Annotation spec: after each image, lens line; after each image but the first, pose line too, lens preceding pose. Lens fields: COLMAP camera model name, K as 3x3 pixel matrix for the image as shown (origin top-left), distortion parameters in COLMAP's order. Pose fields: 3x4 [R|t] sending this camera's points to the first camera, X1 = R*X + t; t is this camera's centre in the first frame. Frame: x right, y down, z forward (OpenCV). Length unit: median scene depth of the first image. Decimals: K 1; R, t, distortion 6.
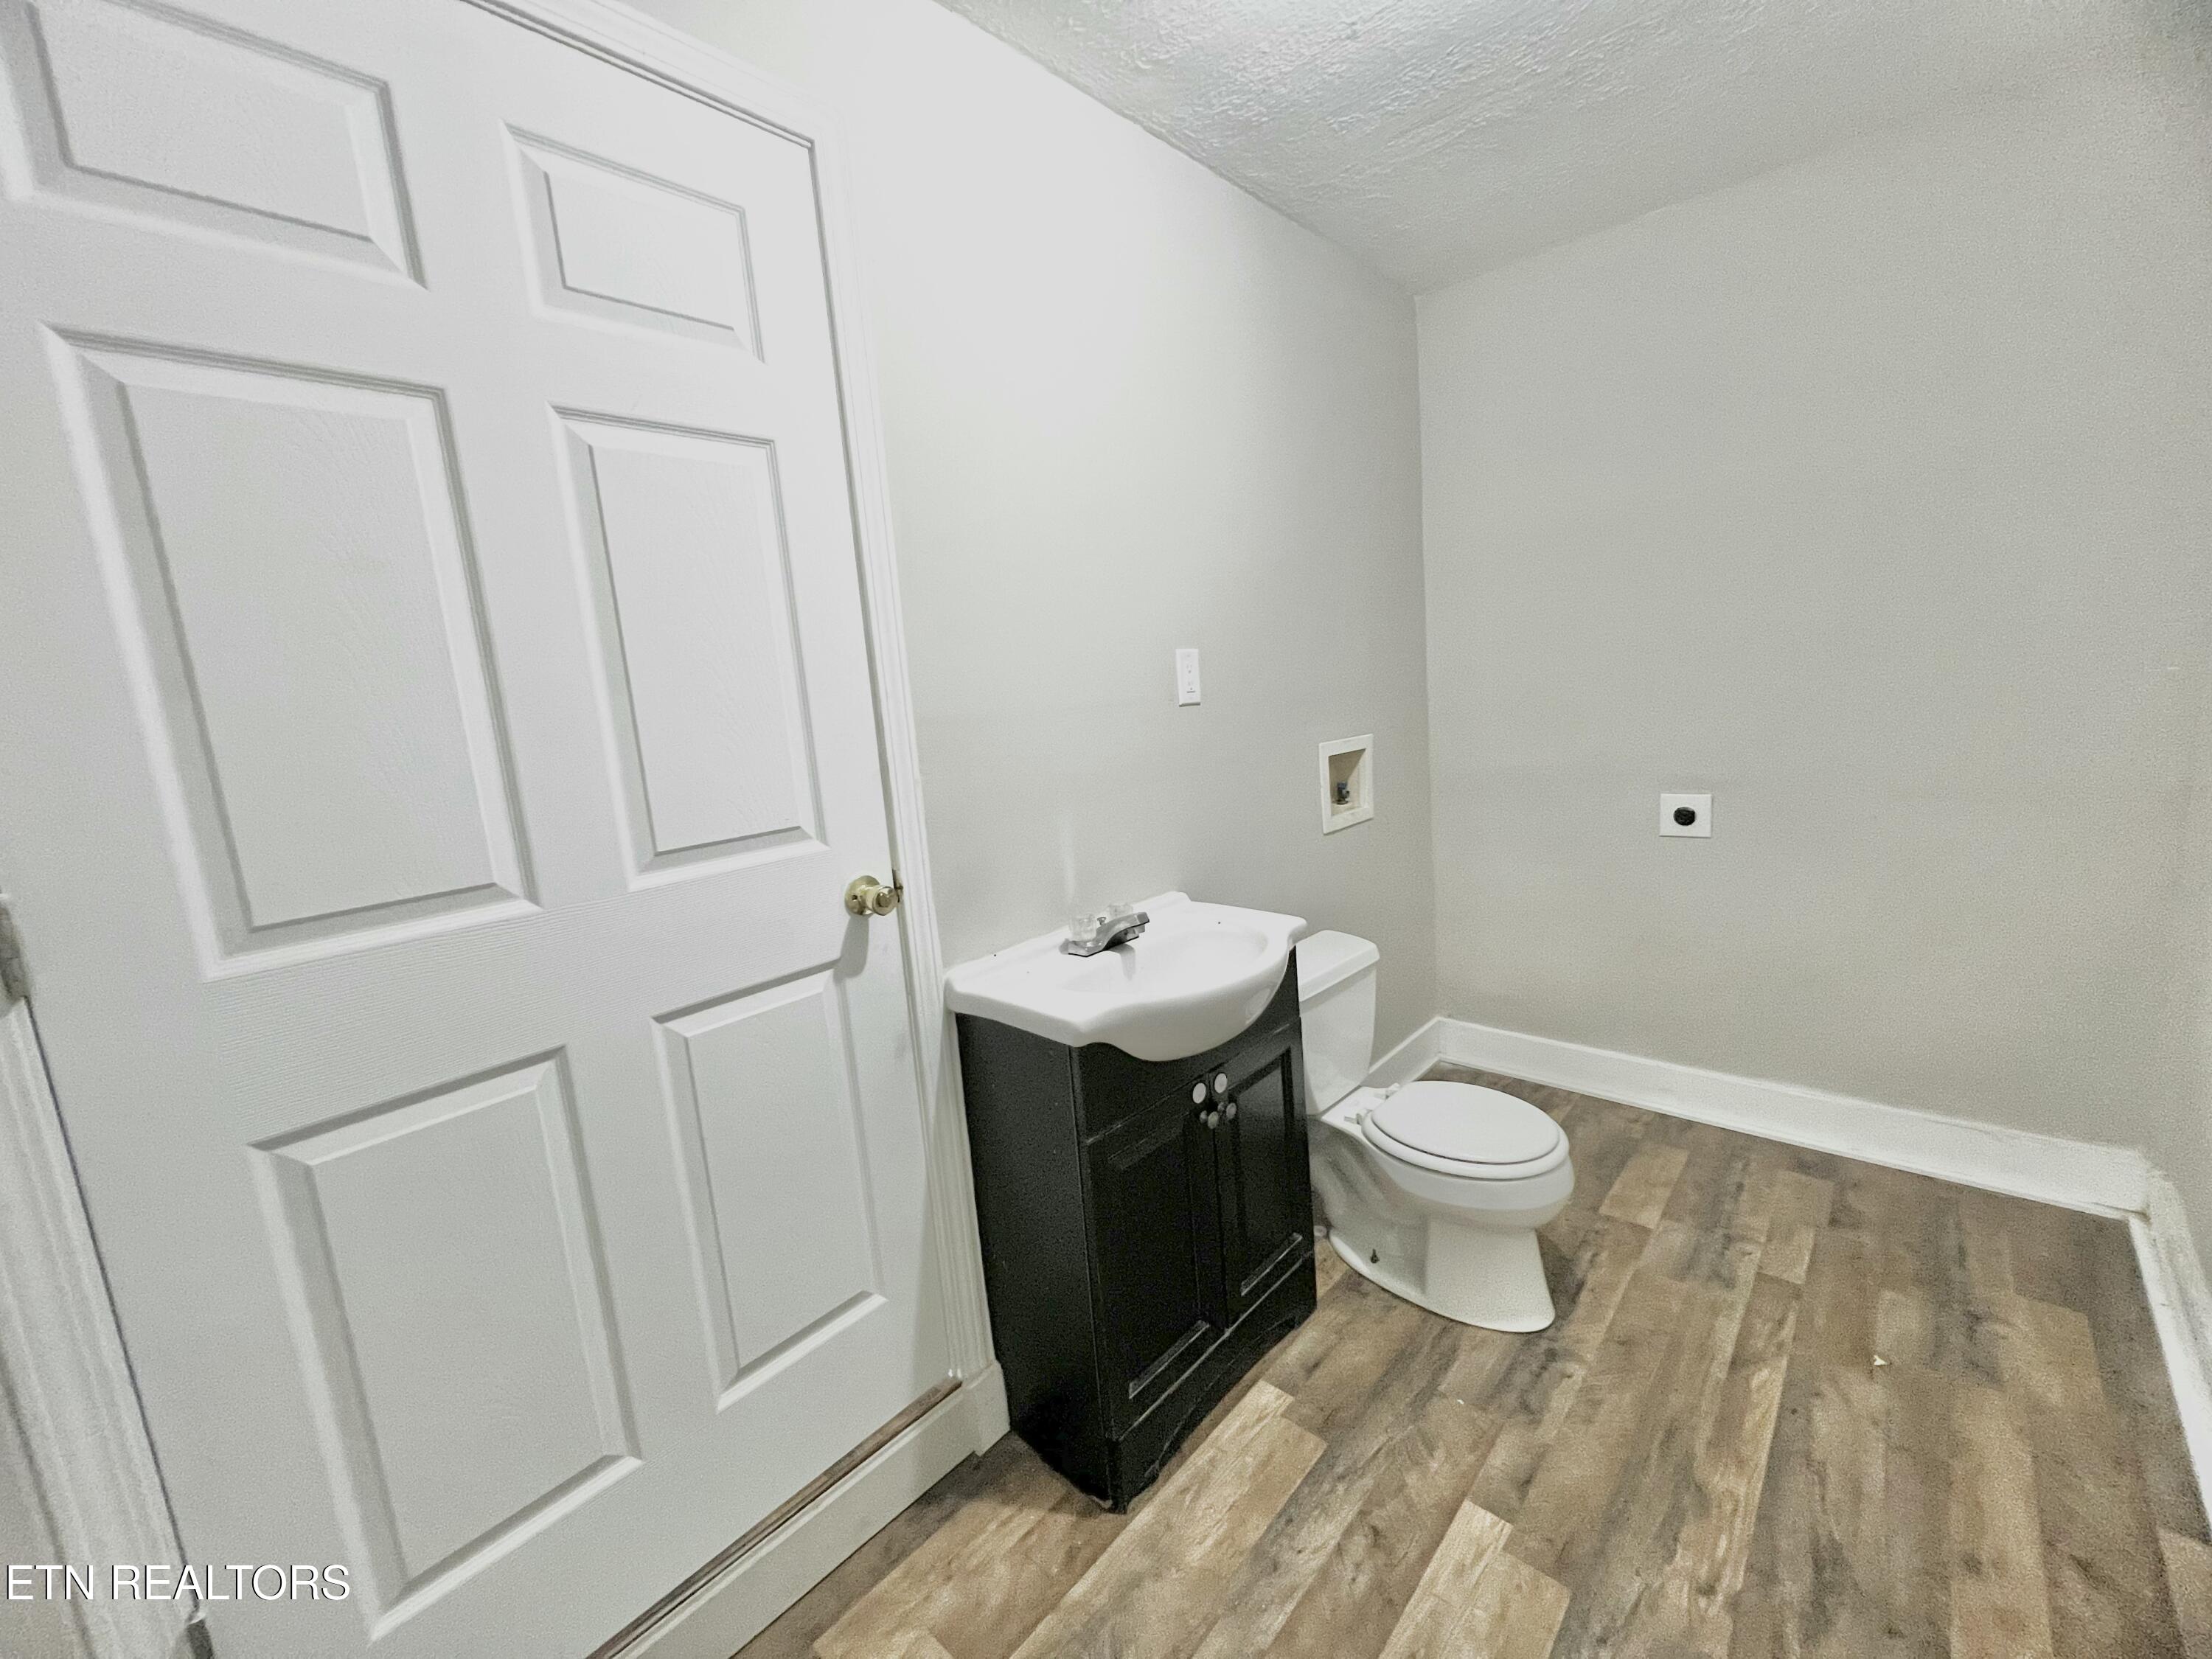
lens RADIAL K [[885.2, 0, 1104.9], [0, 885.2, 826.4], [0, 0, 1]] dist [-0.000850, 0.000171]
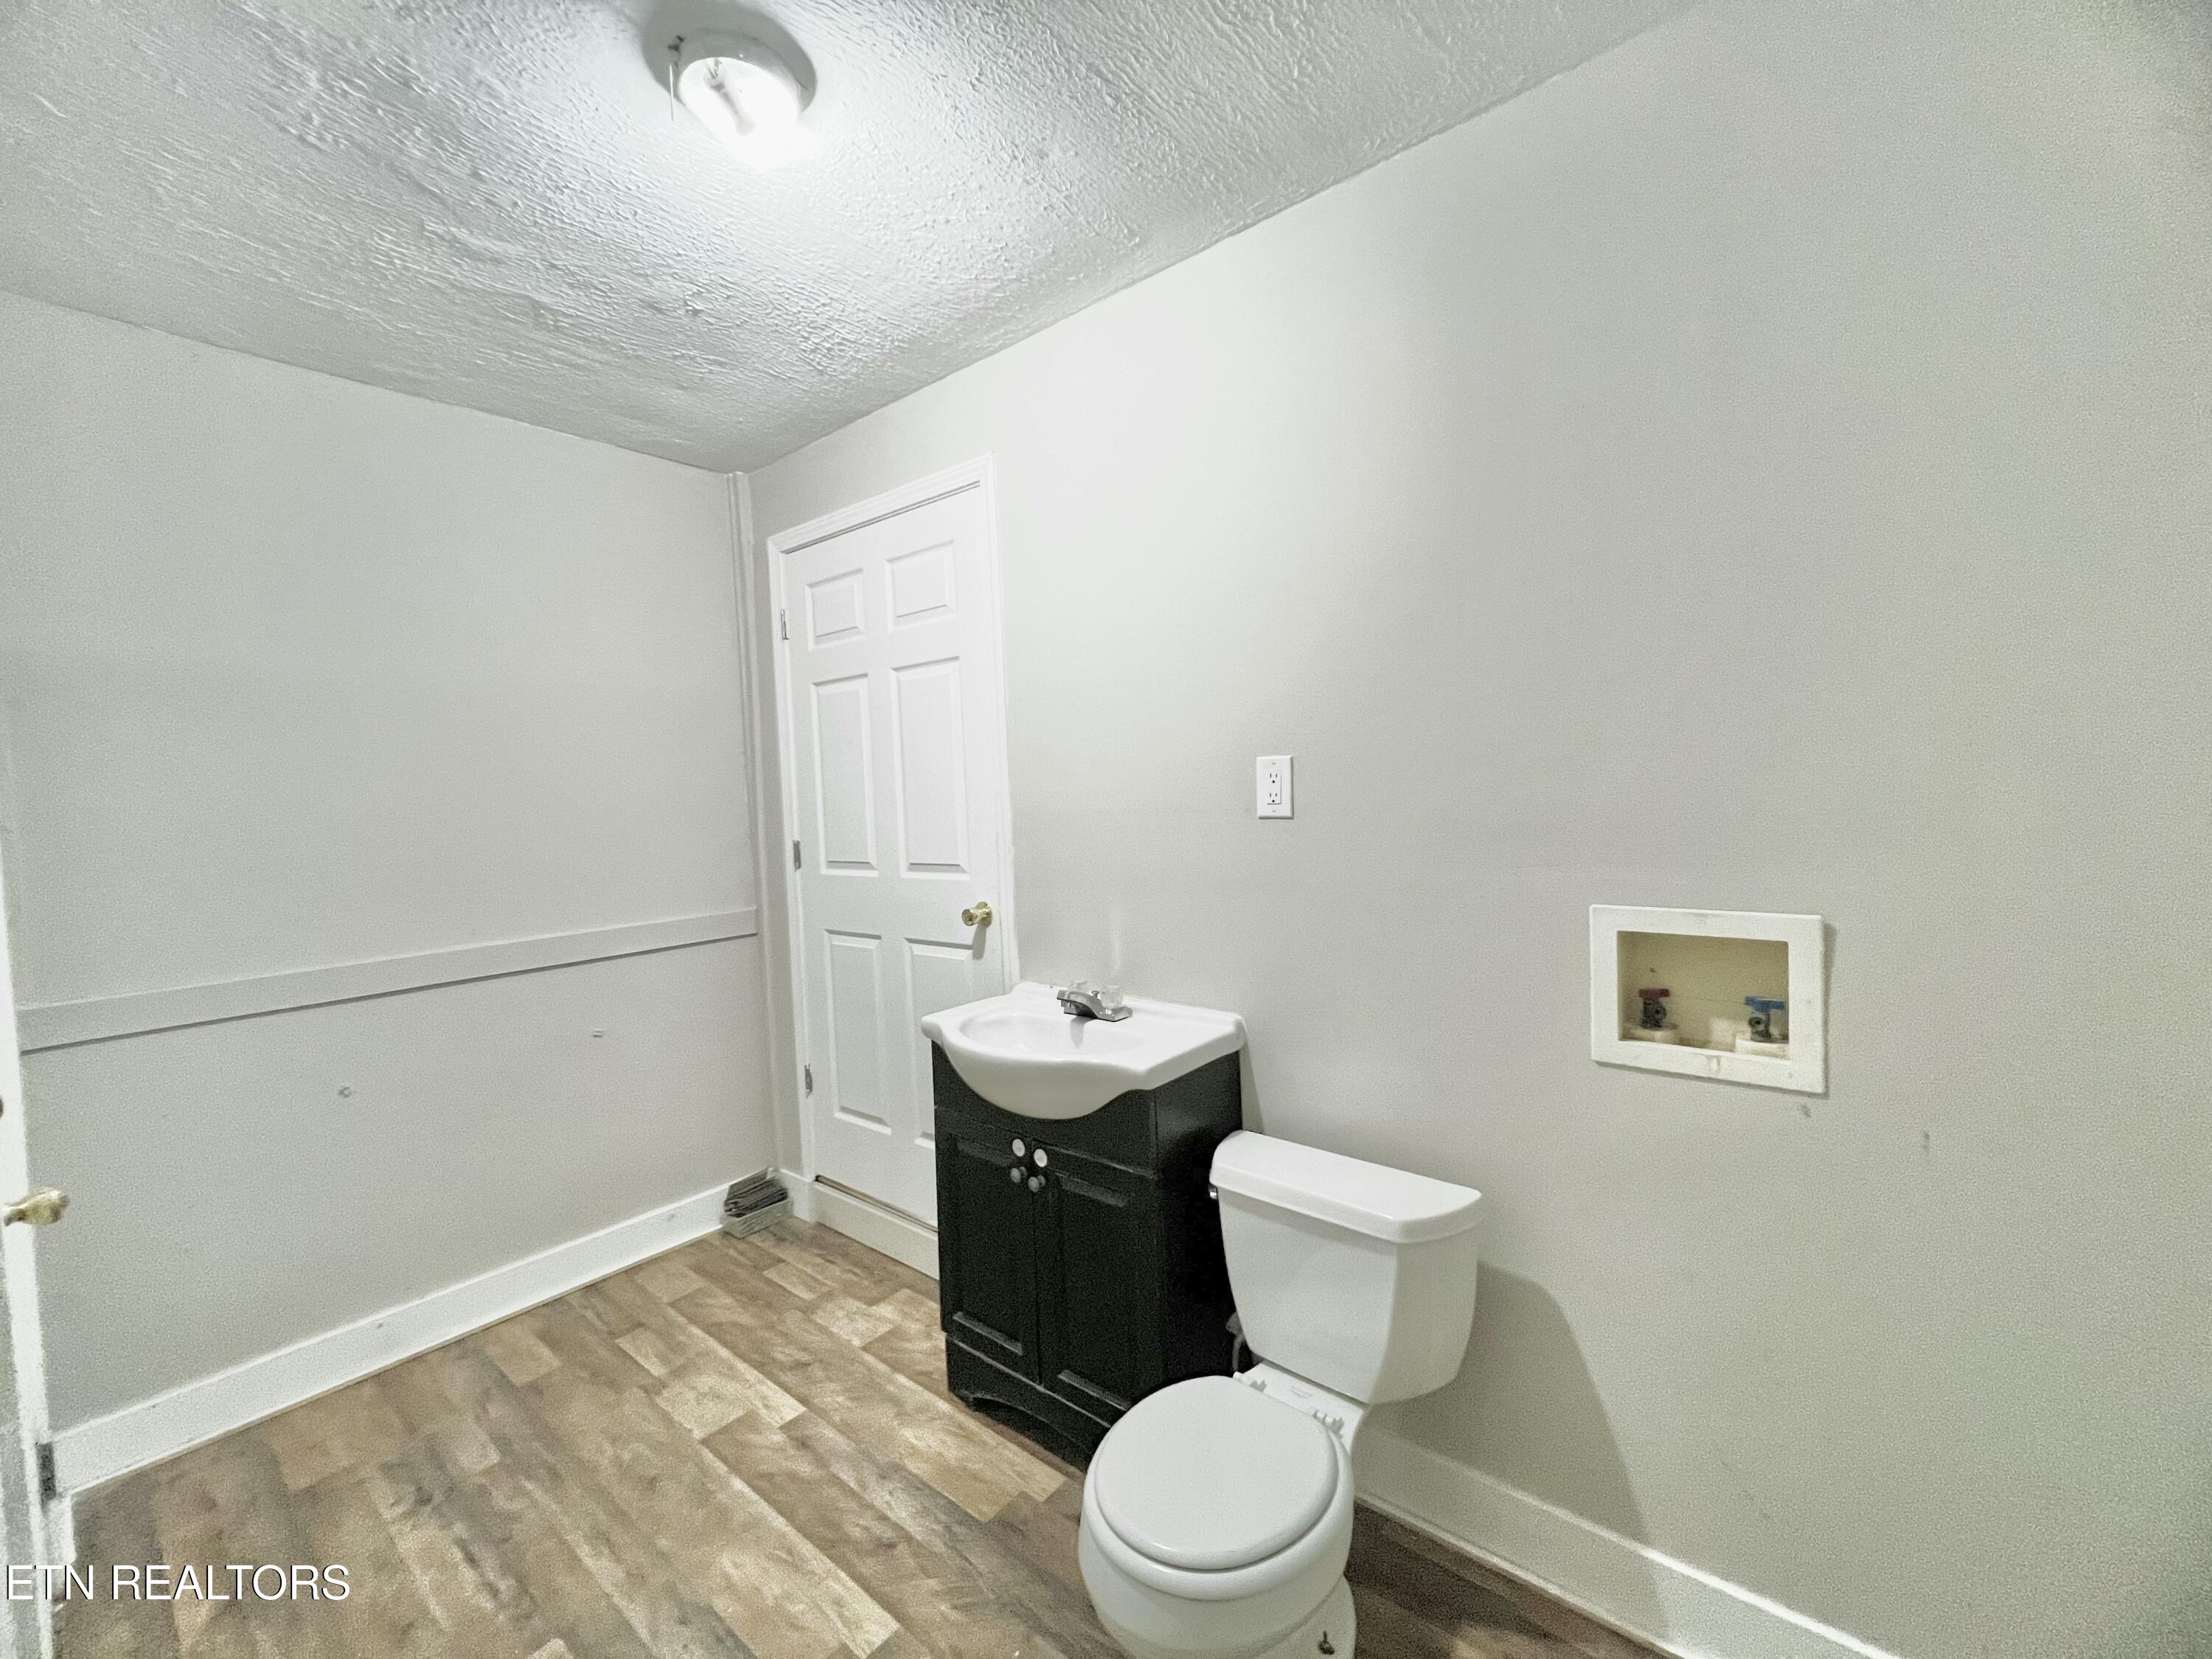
lens RADIAL K [[954.1, 0, 1168.8], [0, 954.1, 827.2], [0, 0, 1]] dist [-0.000956, 0.000053]
pose [[0.061133, 0.113783, -0.991623, 1.401590], [-0.123686, 0.986687, 0.105591, -0.291818], [0.990436, 0.116195, 0.074393, 1.115862]]
